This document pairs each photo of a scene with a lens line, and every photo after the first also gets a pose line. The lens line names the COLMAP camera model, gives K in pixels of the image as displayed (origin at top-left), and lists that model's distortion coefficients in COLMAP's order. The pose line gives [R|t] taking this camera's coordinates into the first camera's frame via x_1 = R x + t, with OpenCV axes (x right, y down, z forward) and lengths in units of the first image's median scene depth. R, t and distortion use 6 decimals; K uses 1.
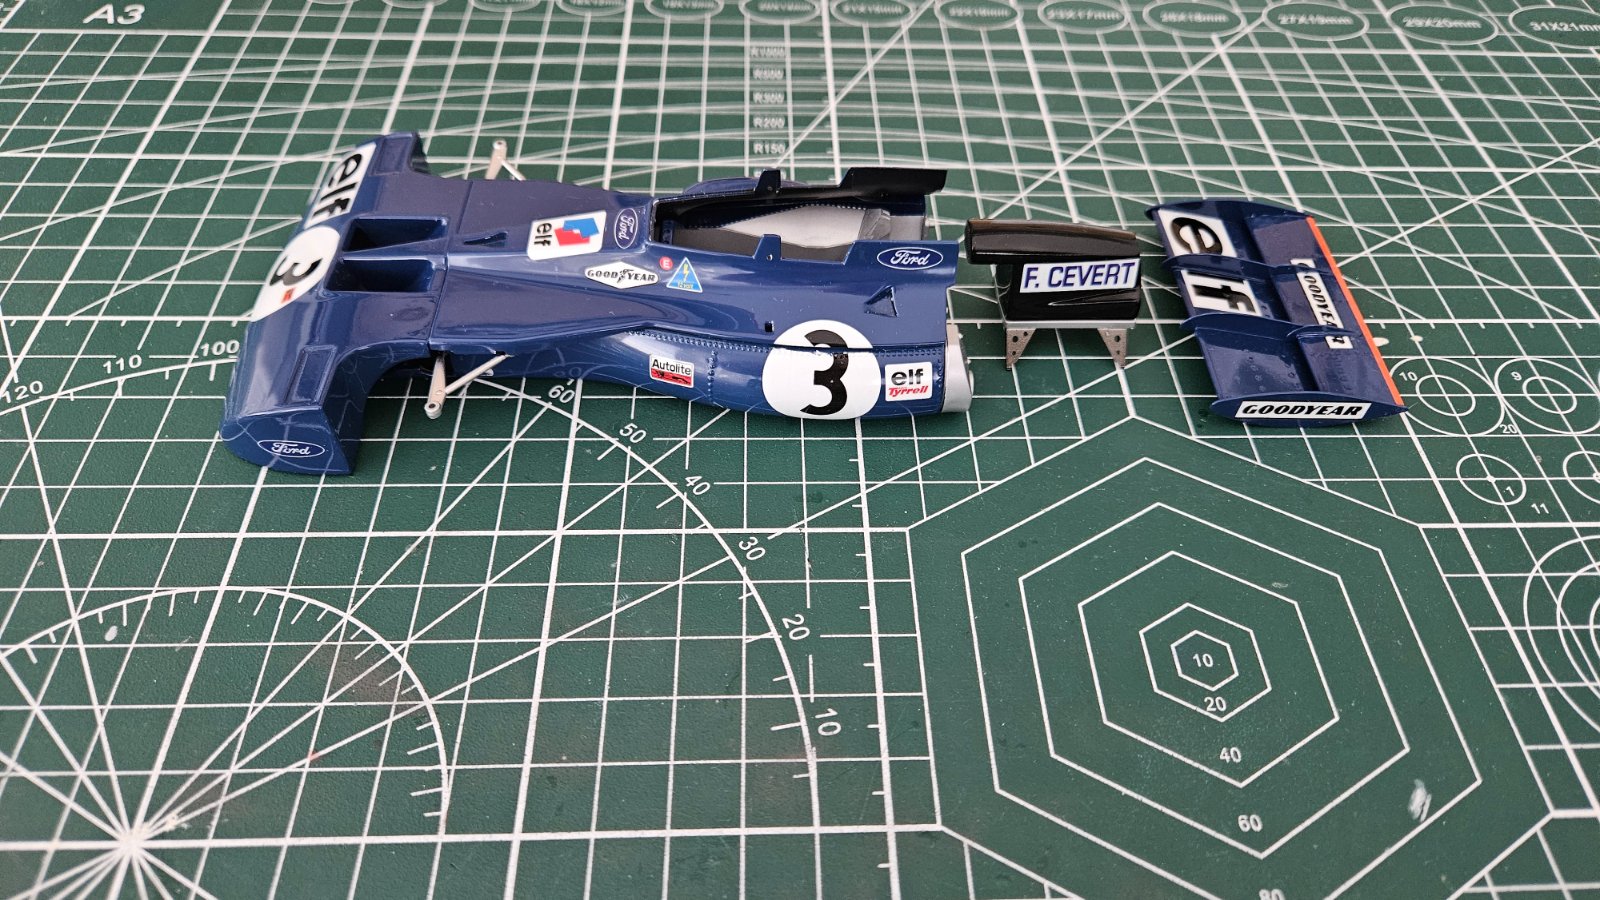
lens RADIAL K [[1124.0, 0, 812.7], [0, 1124.0, 451.1], [0, 0, 1]] dist [0.028834, -0.039665]
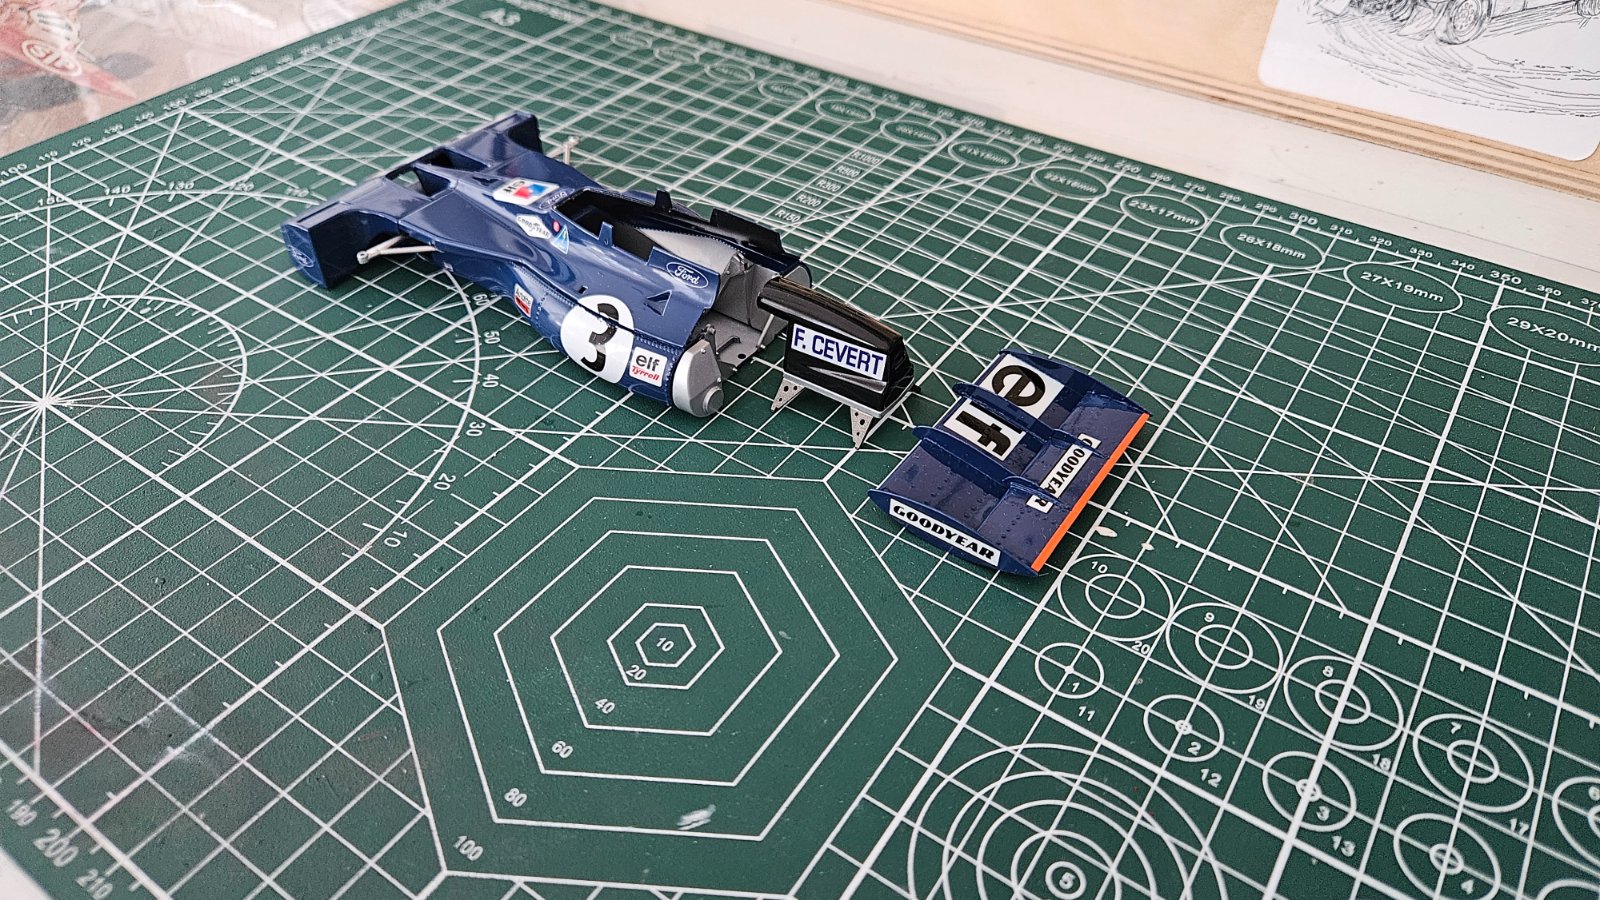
lens RADIAL K [[1136.7, 0, 801.6], [0, 1136.7, 422.1], [0, 0, 1]] dist [0.037021, -0.045277]
pose [[0.806900, 0.364905, -0.464496, 0.862154], [-0.439595, 0.896218, -0.059579, -0.007433], [0.394549, 0.252265, 0.883569, -0.017440]]
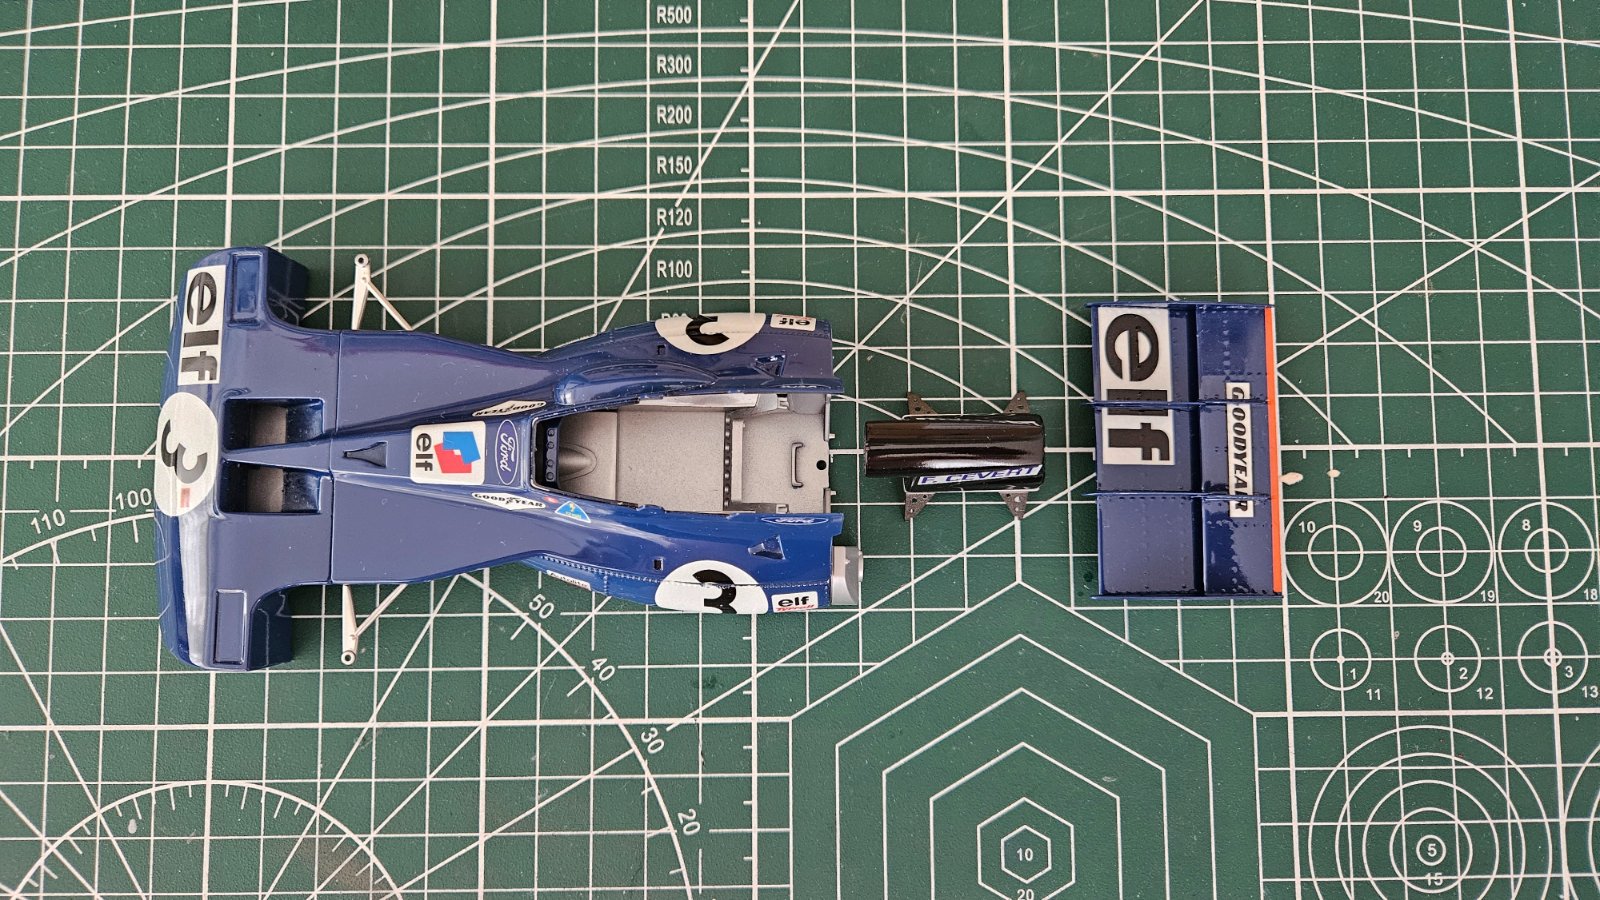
lens RADIAL K [[1124.0, 0, 812.7], [0, 1124.0, 451.1], [0, 0, 1]] dist [0.028834, -0.039665]
pose [[0.999347, 0.022528, -0.028237, 0.135347], [-0.002069, 0.816107, 0.577897, -0.821738], [0.036063, -0.577461, 0.815621, 0.240488]]
